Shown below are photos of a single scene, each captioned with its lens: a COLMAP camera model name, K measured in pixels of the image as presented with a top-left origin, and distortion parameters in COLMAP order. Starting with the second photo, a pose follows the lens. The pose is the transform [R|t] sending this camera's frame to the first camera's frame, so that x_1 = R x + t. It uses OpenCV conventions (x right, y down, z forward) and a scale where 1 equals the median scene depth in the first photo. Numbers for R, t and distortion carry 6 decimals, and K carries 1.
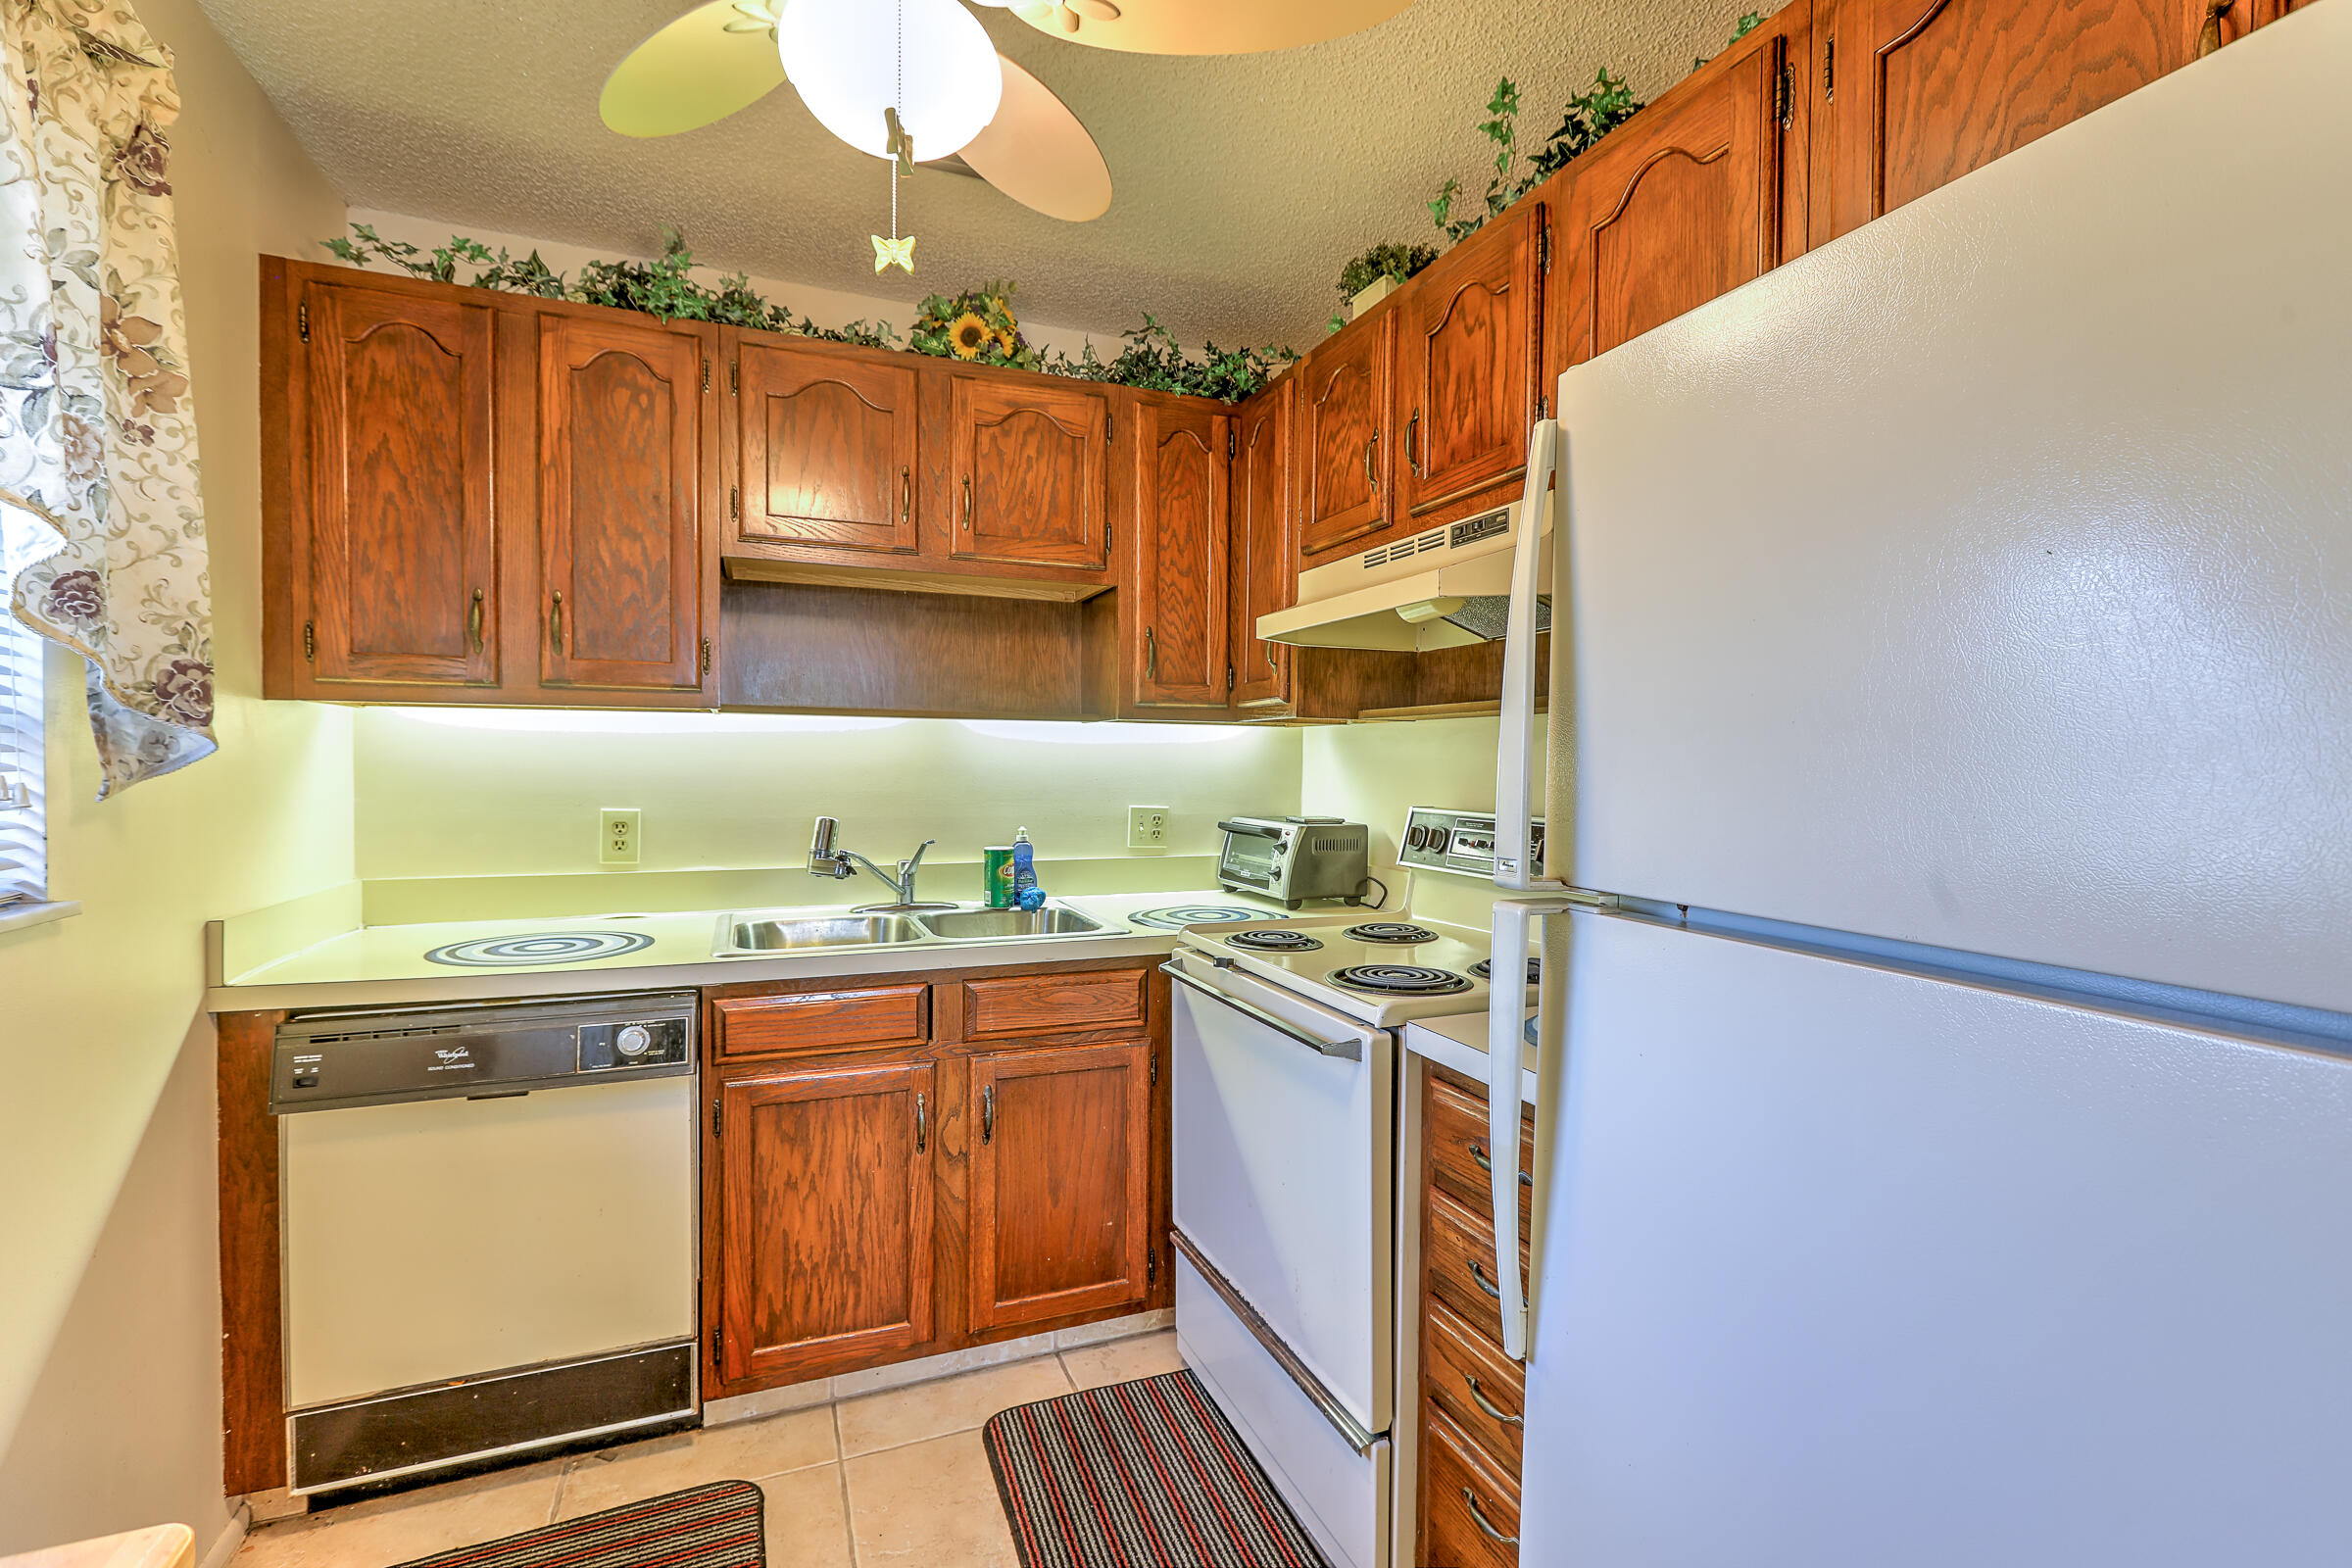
lens RADIAL K [[1046.1, 0, 1174.7], [0, 1046.1, 789.1], [0, 0, 1]] dist [-0.001109, 0.001930]
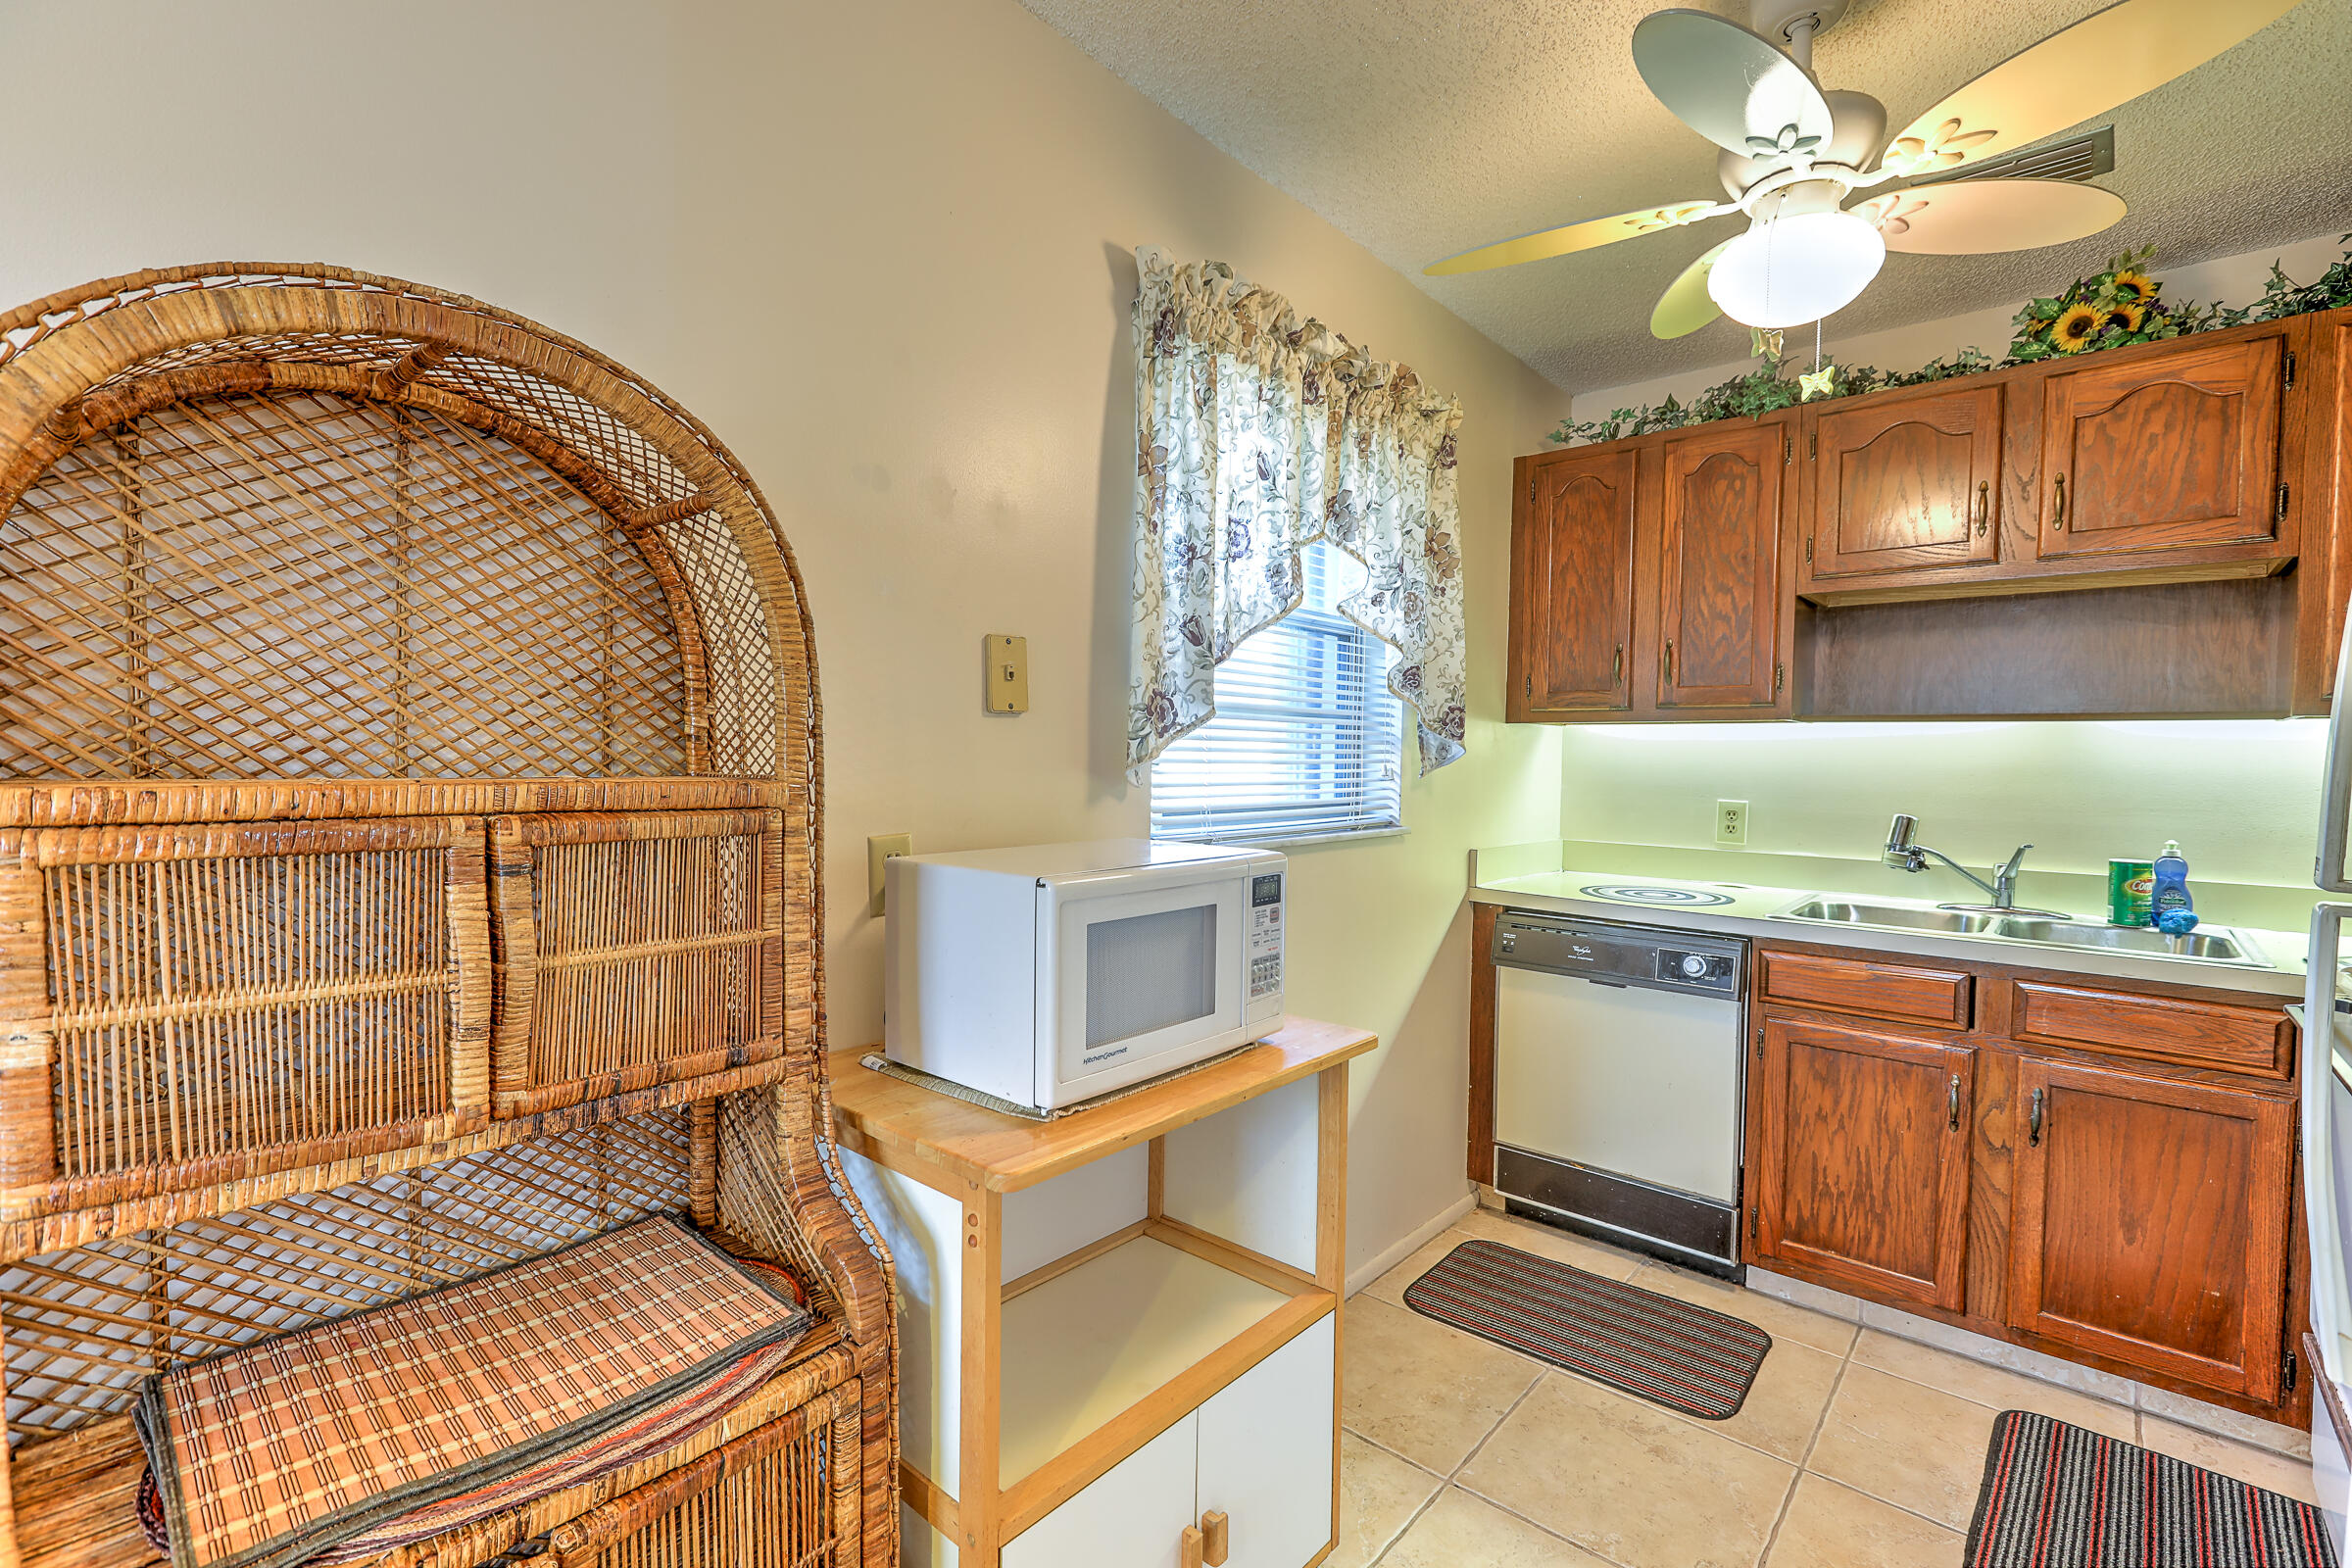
lens RADIAL K [[1050.8, 0, 1182.7], [0, 1050.8, 791.5], [0, 0, 1]] dist [-0.000350, 0.000796]
pose [[0.454893, 0.030770, -0.890015, 0.354749], [-0.034239, 0.999268, 0.017047, 0.011229], [0.889888, 0.022719, 0.455613, -0.202524]]
